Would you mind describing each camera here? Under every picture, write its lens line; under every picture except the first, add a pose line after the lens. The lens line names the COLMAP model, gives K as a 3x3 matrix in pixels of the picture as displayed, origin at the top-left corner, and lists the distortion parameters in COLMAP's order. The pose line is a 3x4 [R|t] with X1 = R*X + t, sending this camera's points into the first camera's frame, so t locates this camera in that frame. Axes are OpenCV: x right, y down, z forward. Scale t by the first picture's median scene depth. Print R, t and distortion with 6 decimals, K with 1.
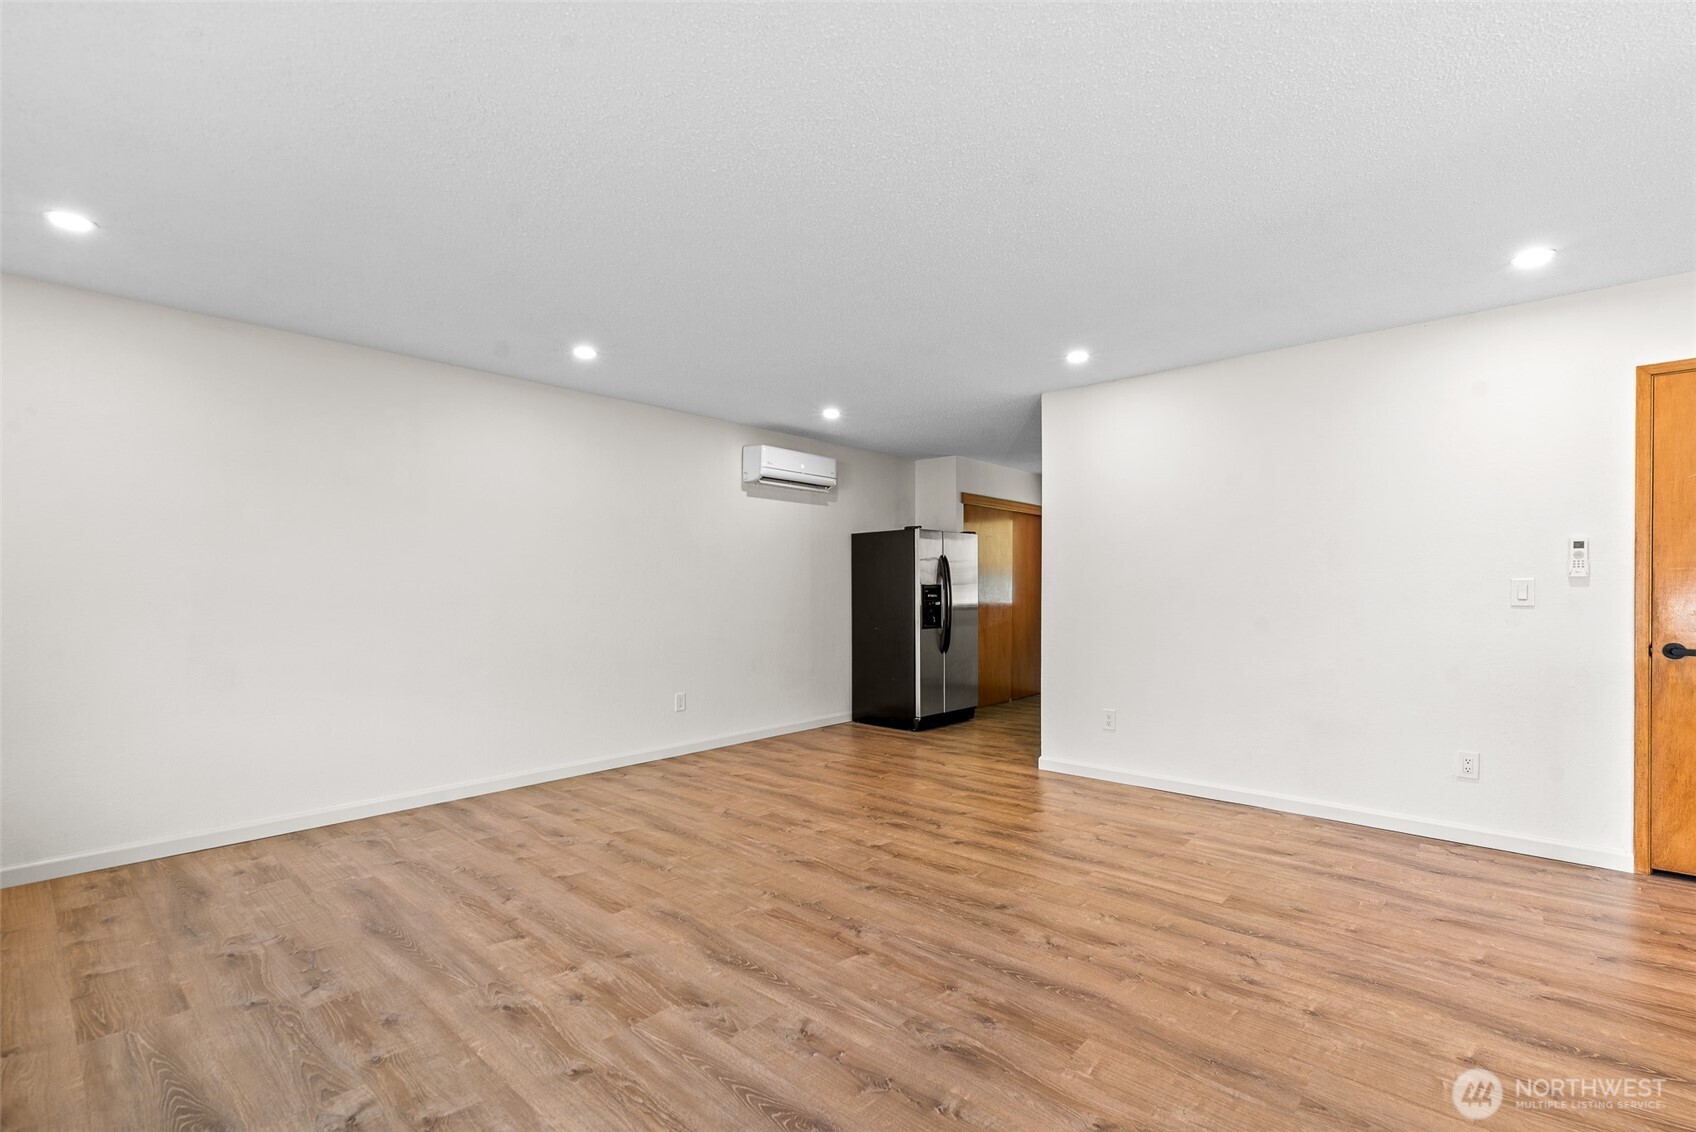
lens RADIAL K [[761.6, 0, 853.7], [0, 761.6, 559.7], [0, 0, 1]] dist [0.000492, 0.000028]
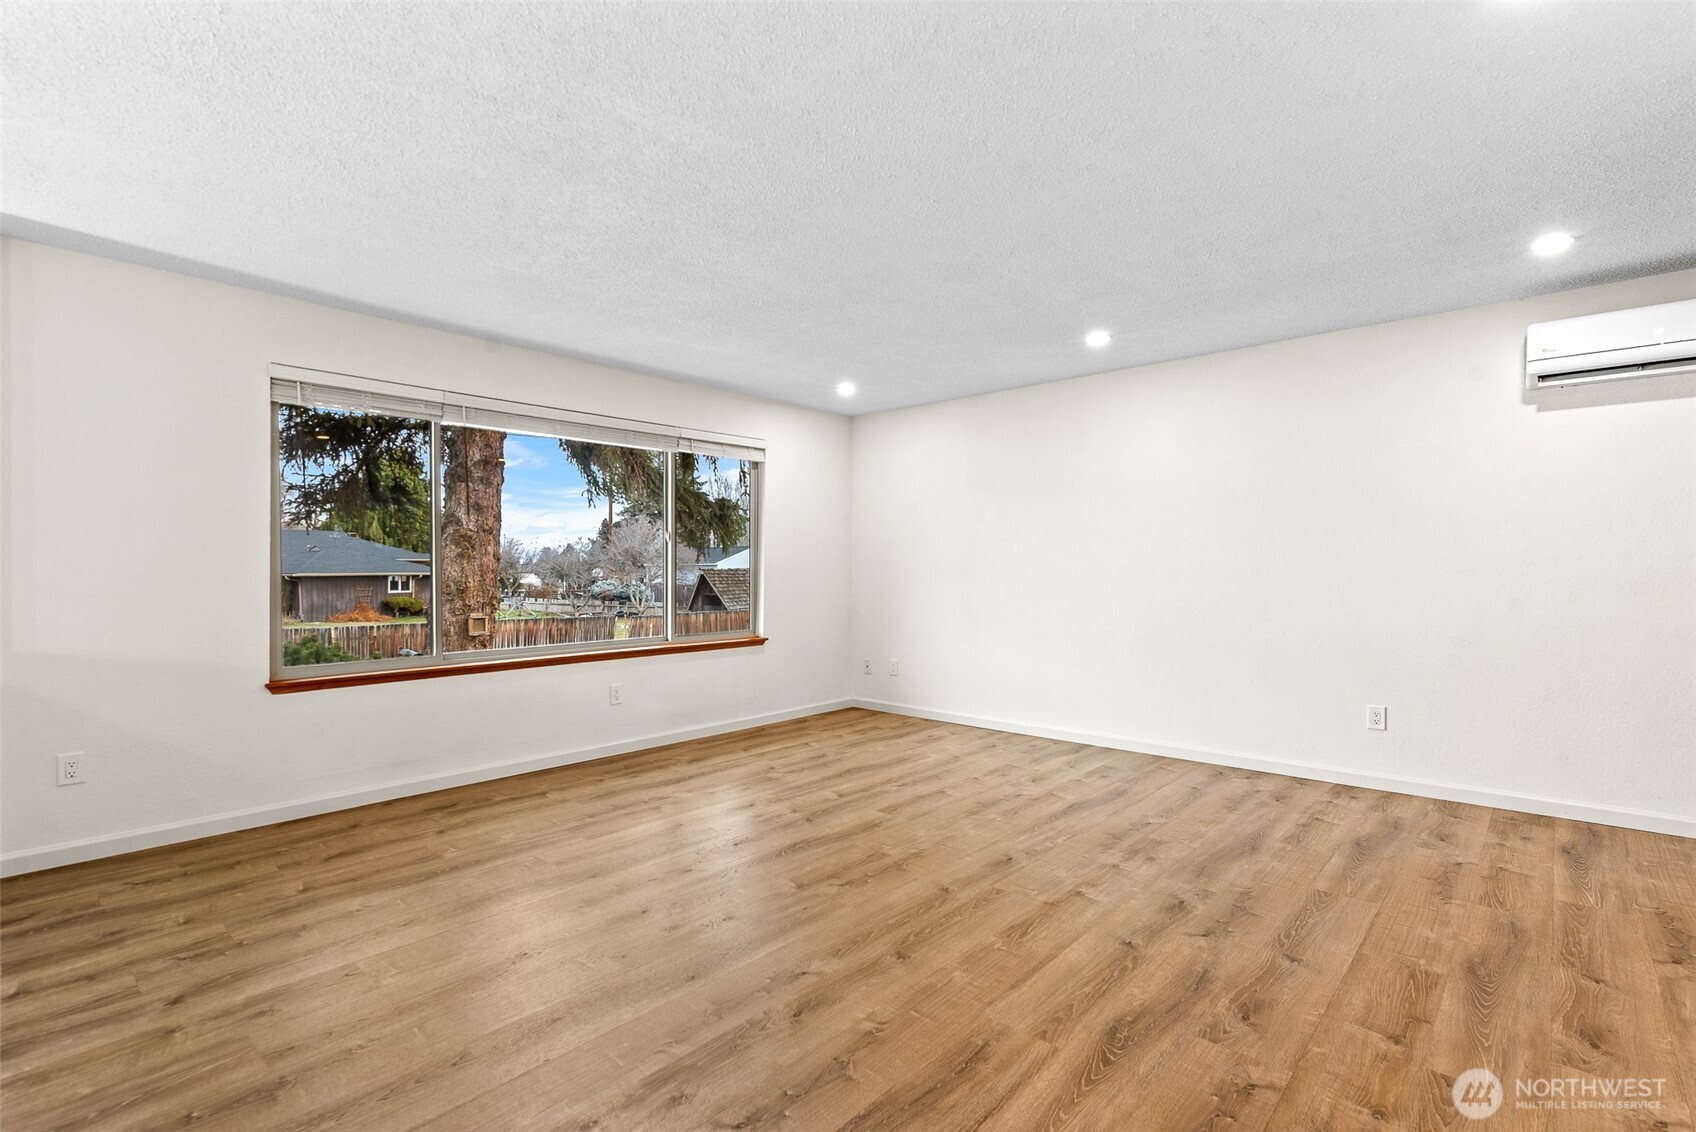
lens RADIAL K [[780.4, 0, 855.0], [0, 780.4, 565.1], [0, 0, 1]] dist [0.003013, 0.000421]
pose [[-0.003710, -0.002098, -0.999991, 0.953359], [0.042590, 0.999090, -0.002255, 0.031585], [0.999086, -0.042598, -0.003617, 0.890839]]
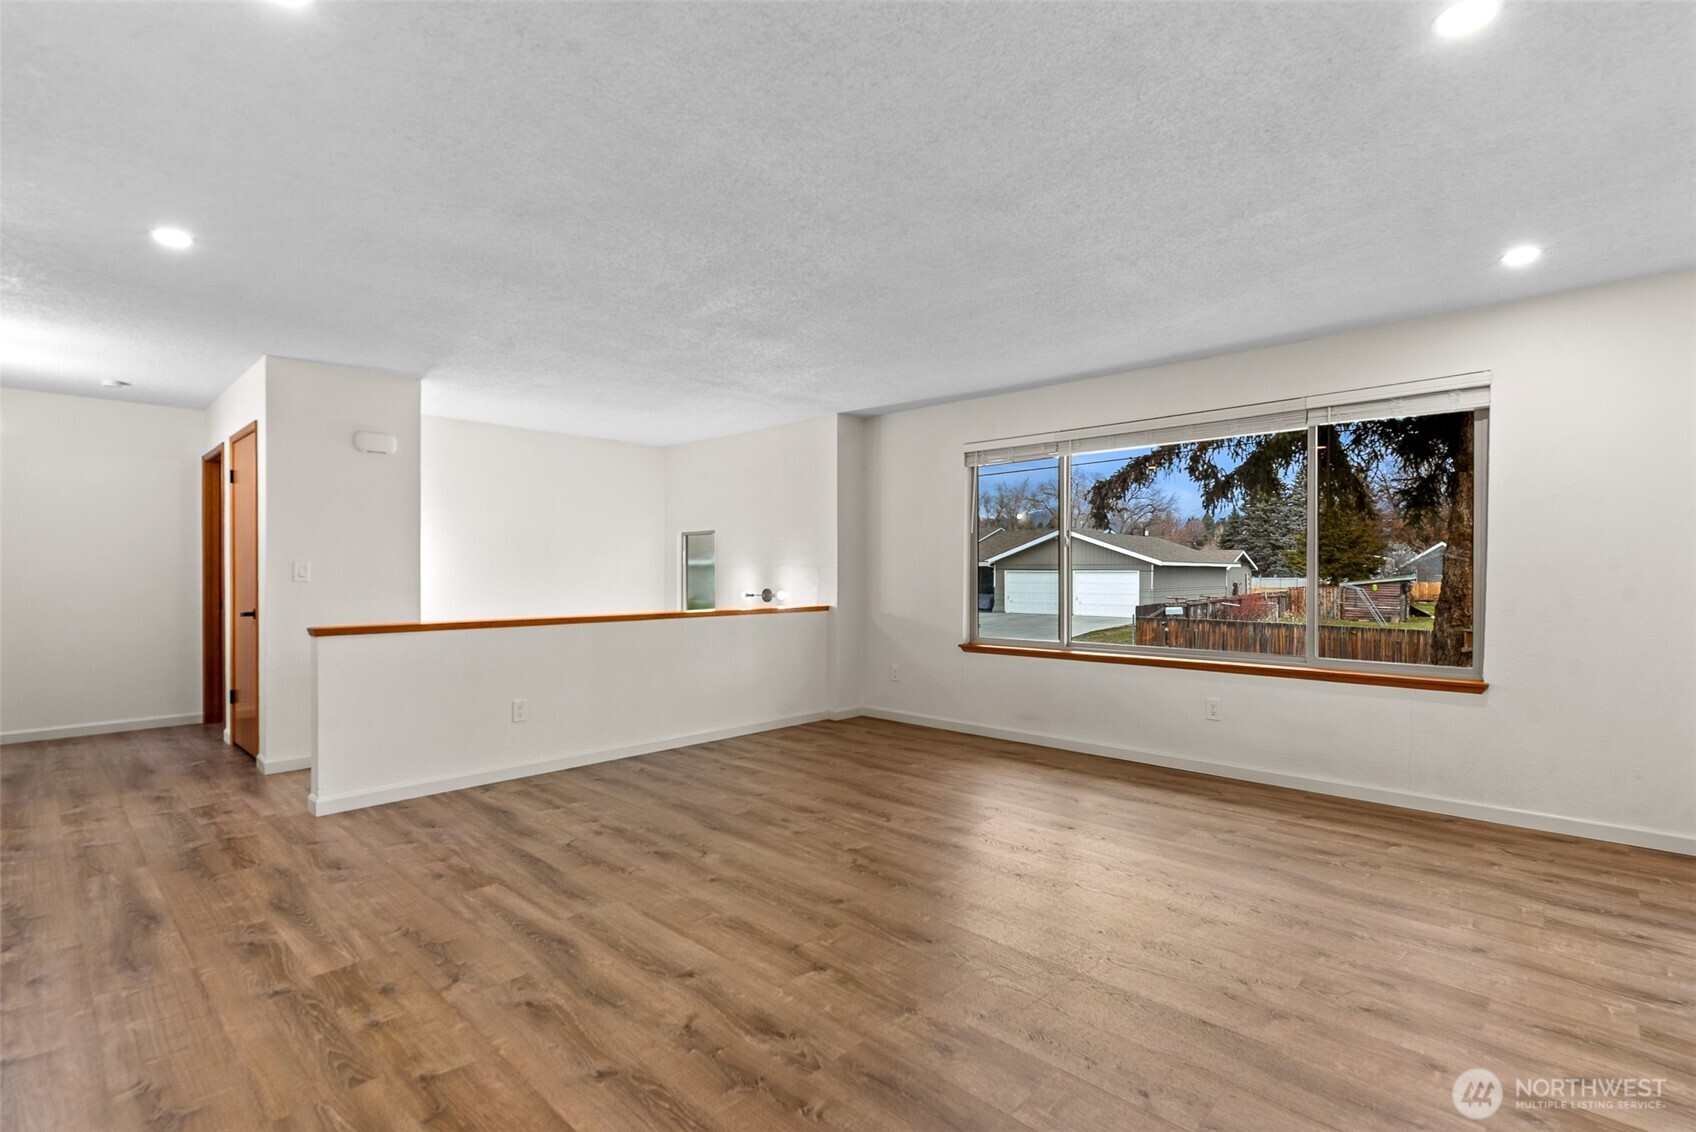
lens RADIAL K [[780.4, 0, 855.0], [0, 780.4, 565.1], [0, 0, 1]] dist [0.003013, 0.000421]
pose [[-0.999727, 0.002672, 0.023228, -0.021269], [0.001494, 0.998719, -0.050571, 0.073236], [-0.023333, -0.050523, -0.998450, 1.913239]]
